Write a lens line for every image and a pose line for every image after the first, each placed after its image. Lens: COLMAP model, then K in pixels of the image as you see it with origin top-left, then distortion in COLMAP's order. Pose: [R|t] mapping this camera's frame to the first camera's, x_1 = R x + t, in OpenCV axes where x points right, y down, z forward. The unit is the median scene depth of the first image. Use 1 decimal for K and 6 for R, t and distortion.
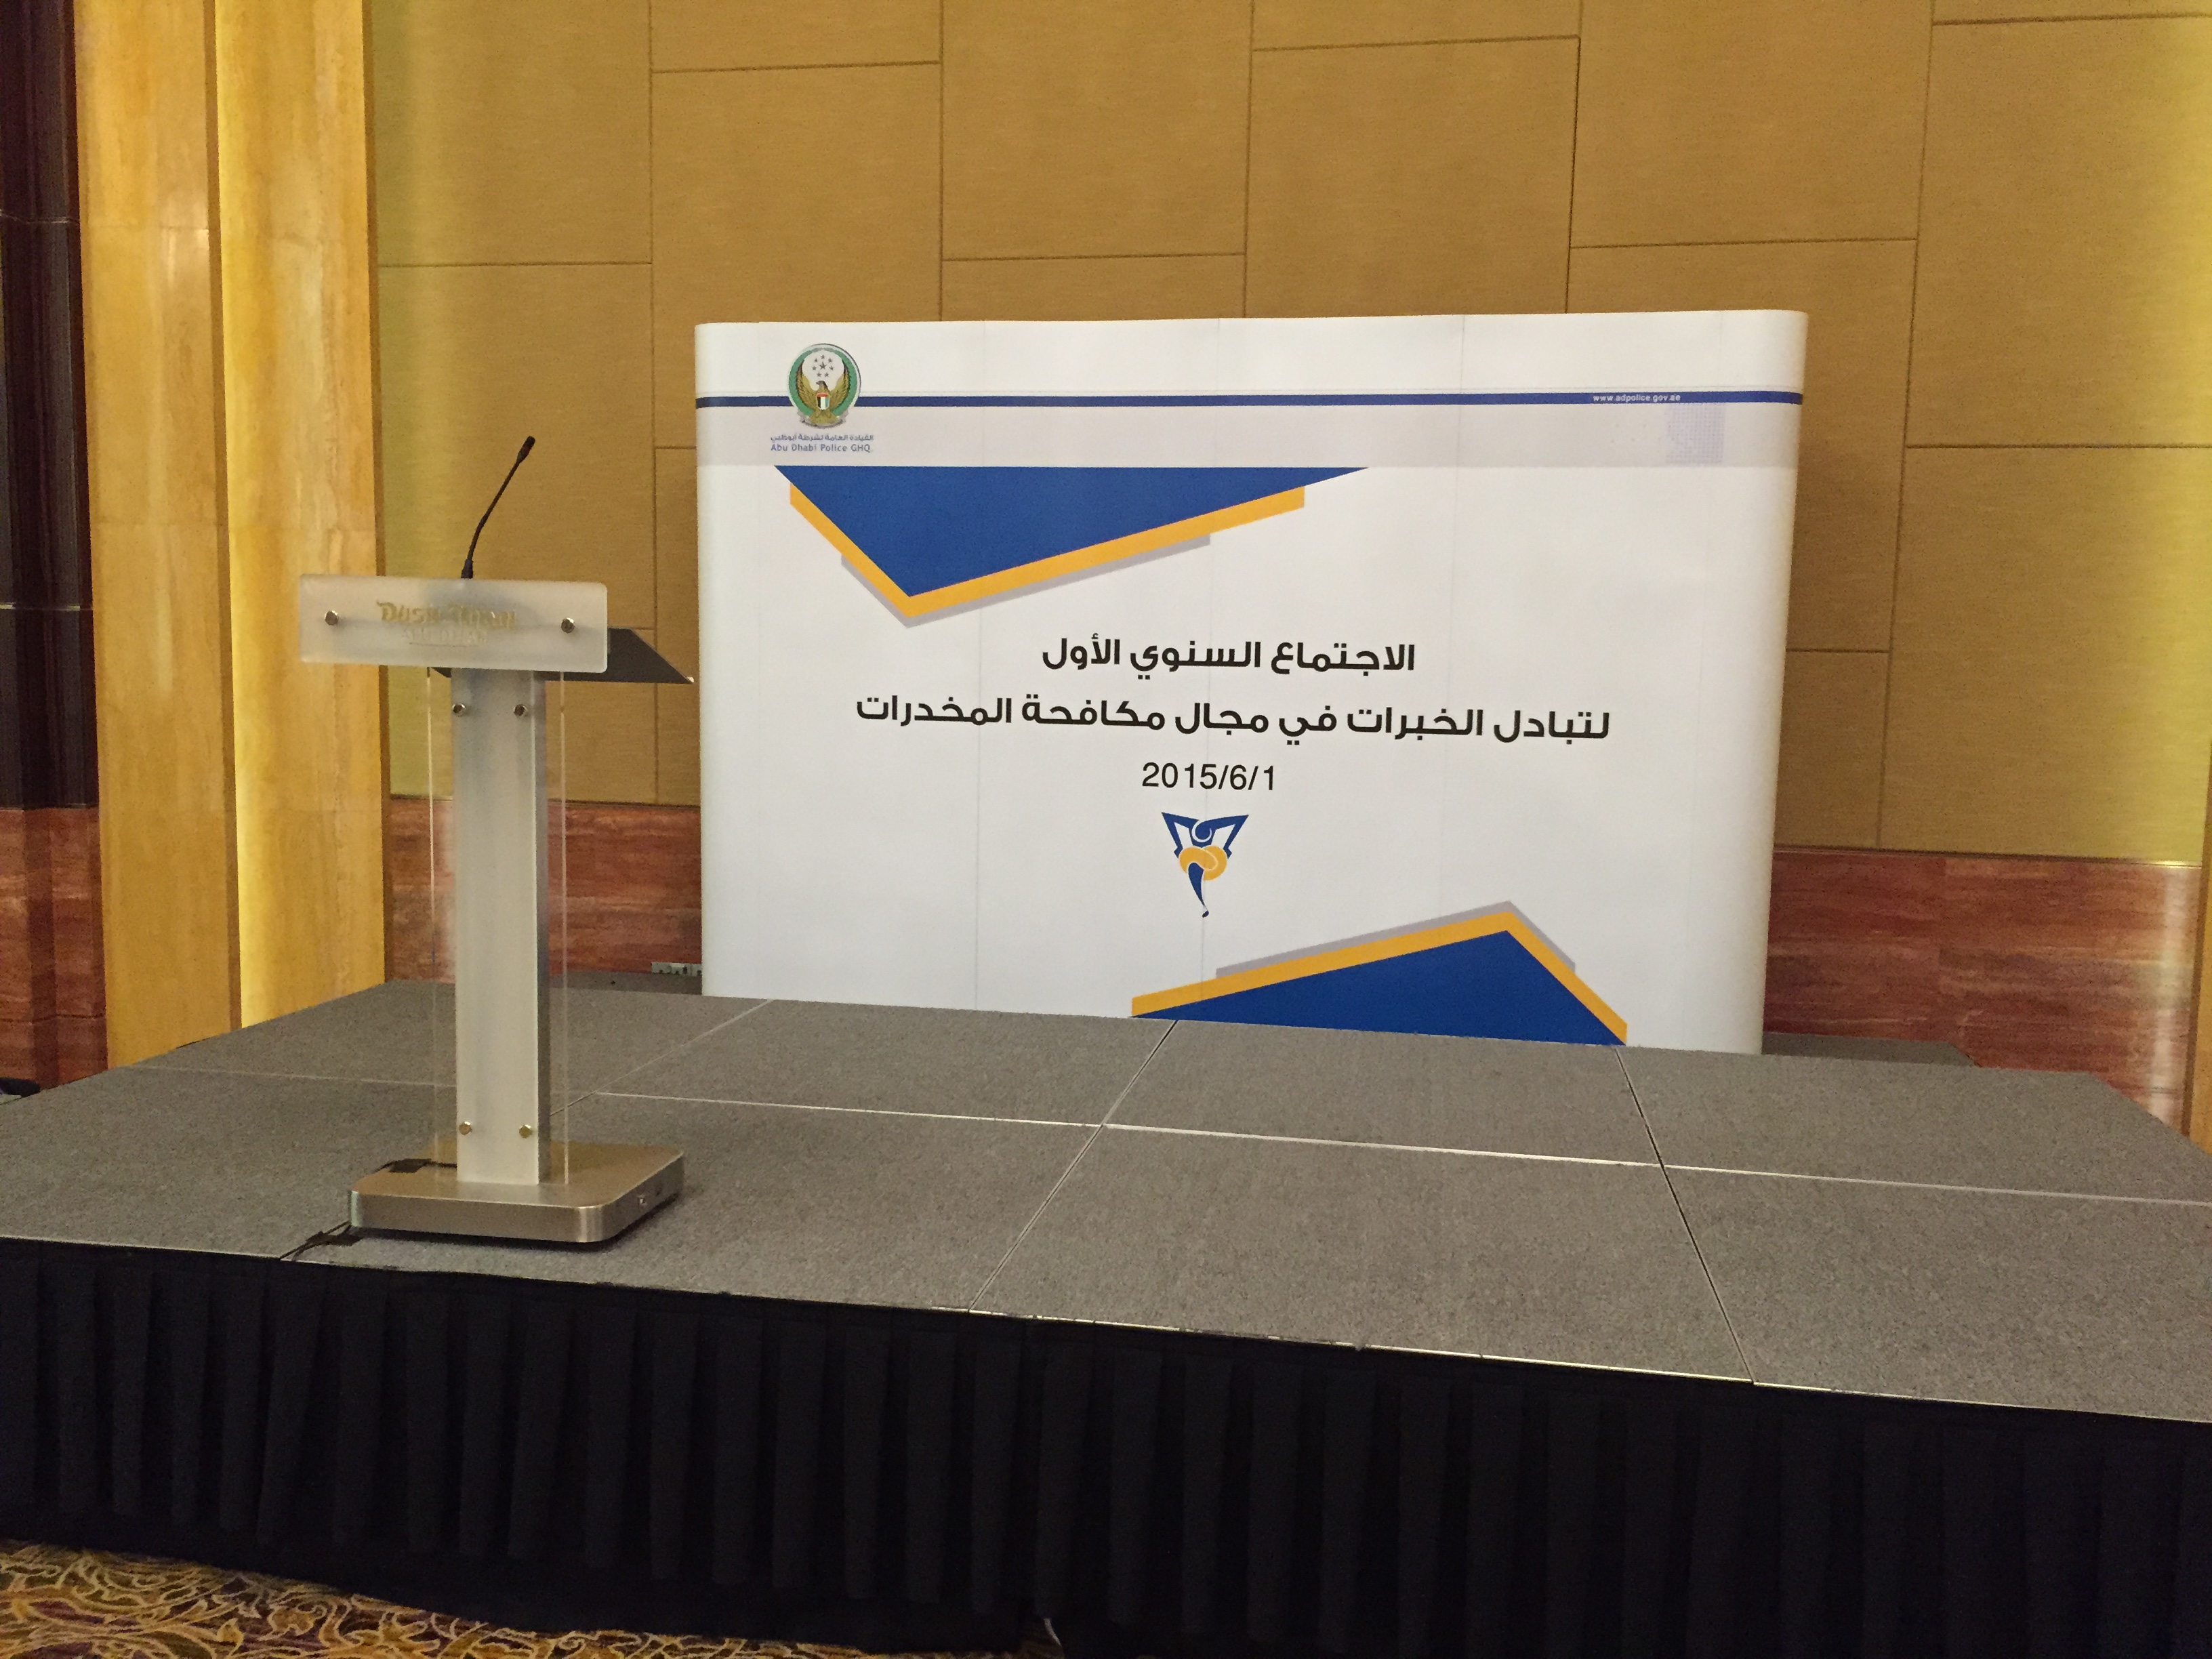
lens RADIAL K [[1927.0, 0, 1105.8], [0, 1927.0, 827.5], [0, 0, 1]] dist [0.061725, -0.102342]
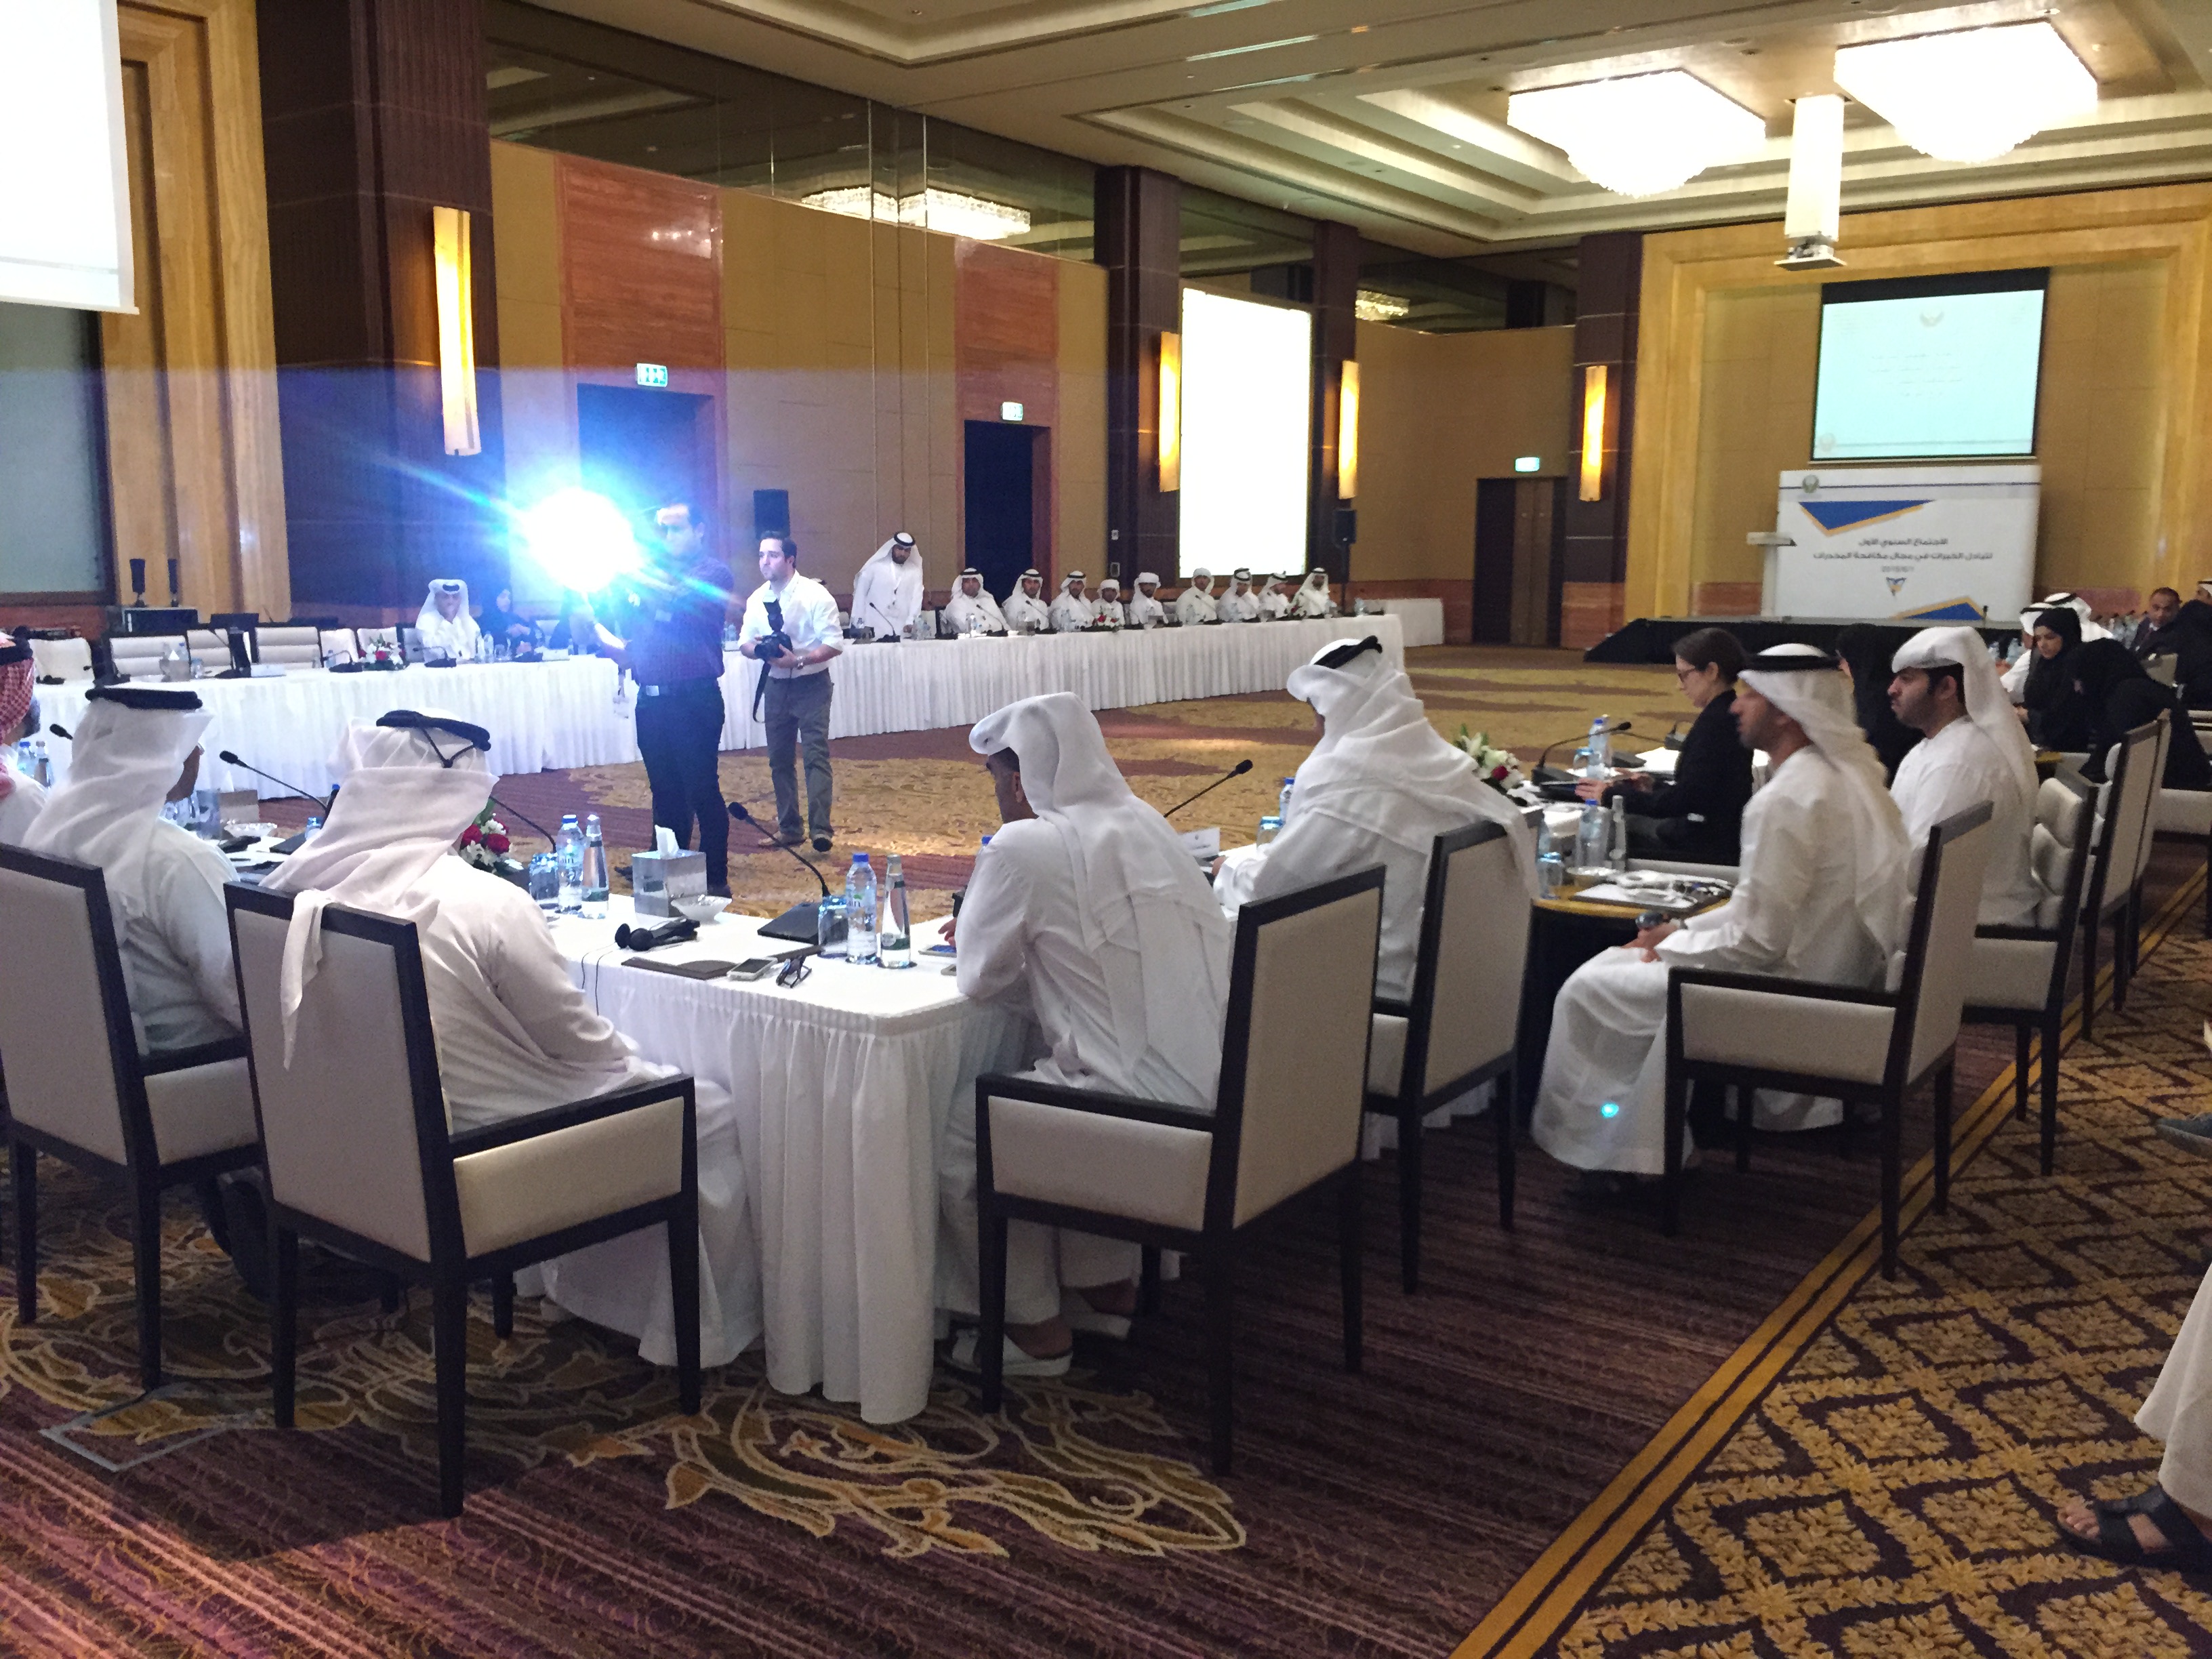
lens RADIAL K [[1927.0, 0, 1092.7], [0, 1927.0, 844.1], [0, 0, 1]] dist [0.061725, -0.102342]
pose [[0.915745, 0.047602, -0.398929, 0.172736], [-0.032292, 0.998464, 0.045016, 0.472862], [0.400460, -0.028341, 0.915876, -3.942381]]
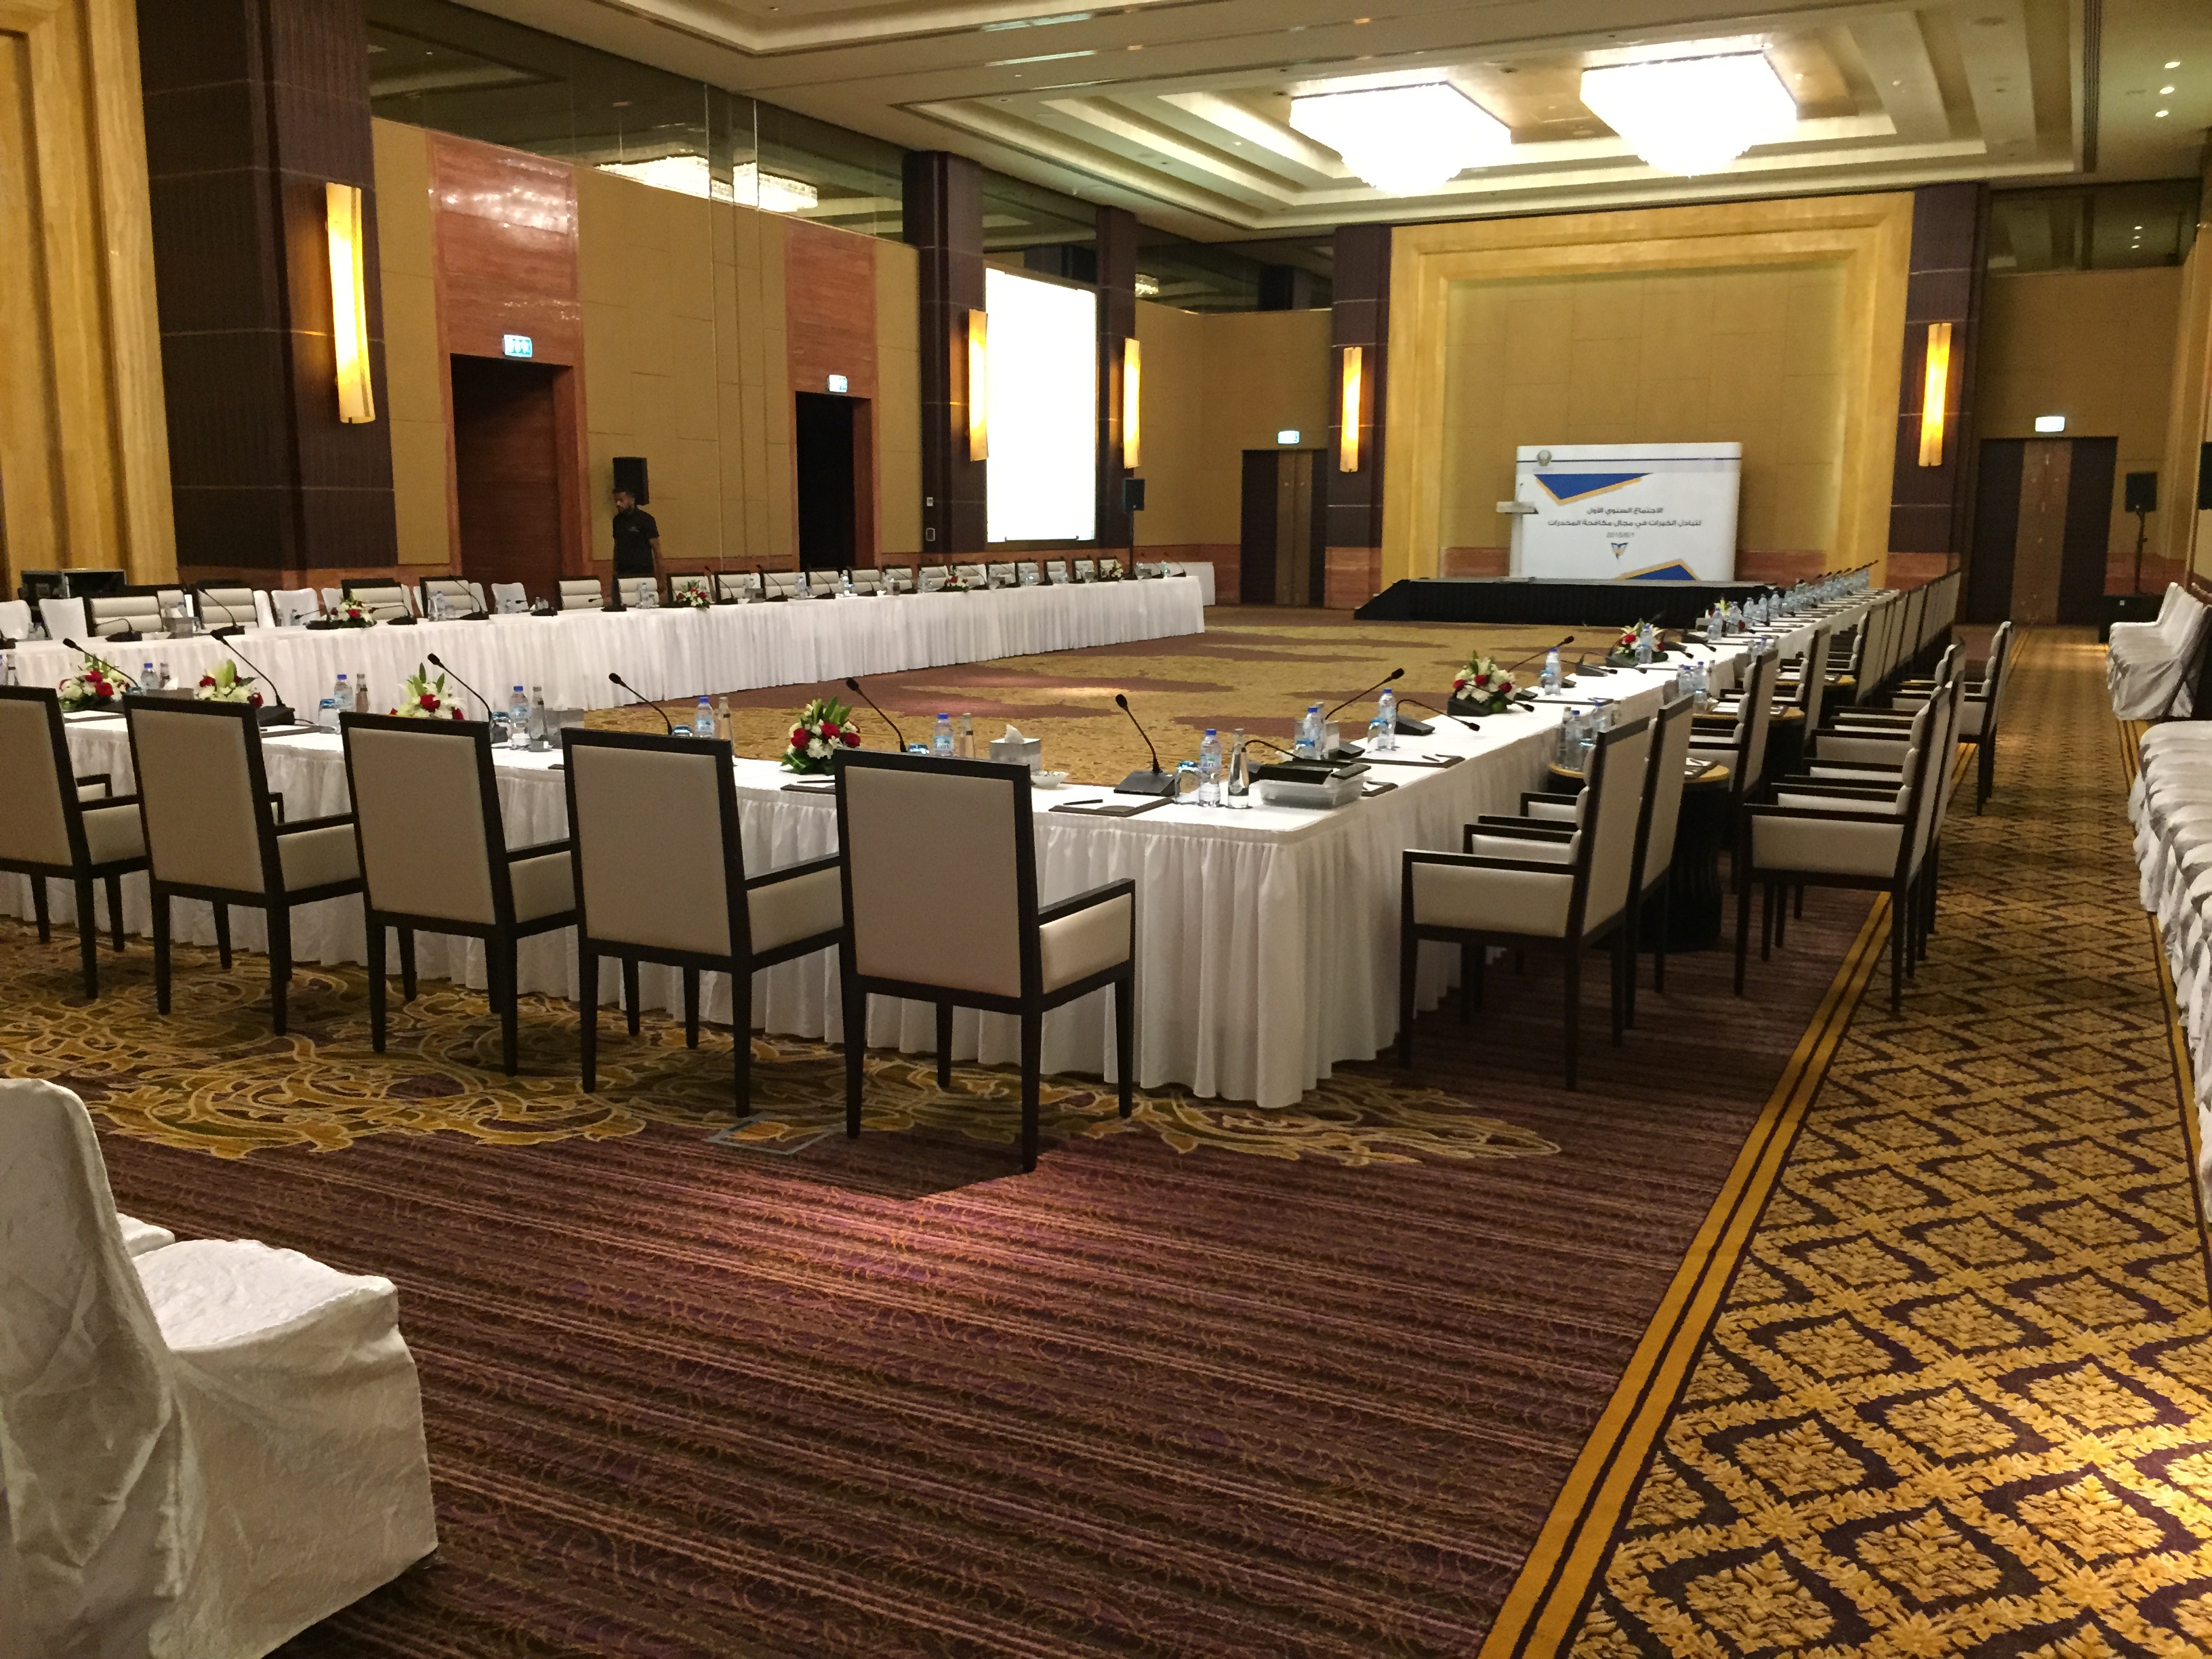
lens RADIAL K [[1927.0, 0, 1109.5], [0, 1927.0, 829.8], [0, 0, 1]] dist [0.061725, -0.102342]
pose [[0.968529, 0.027923, -0.247328, 0.032787], [-0.015851, 0.998590, 0.050670, 0.508089], [0.248394, -0.045156, 0.967606, -4.261844]]
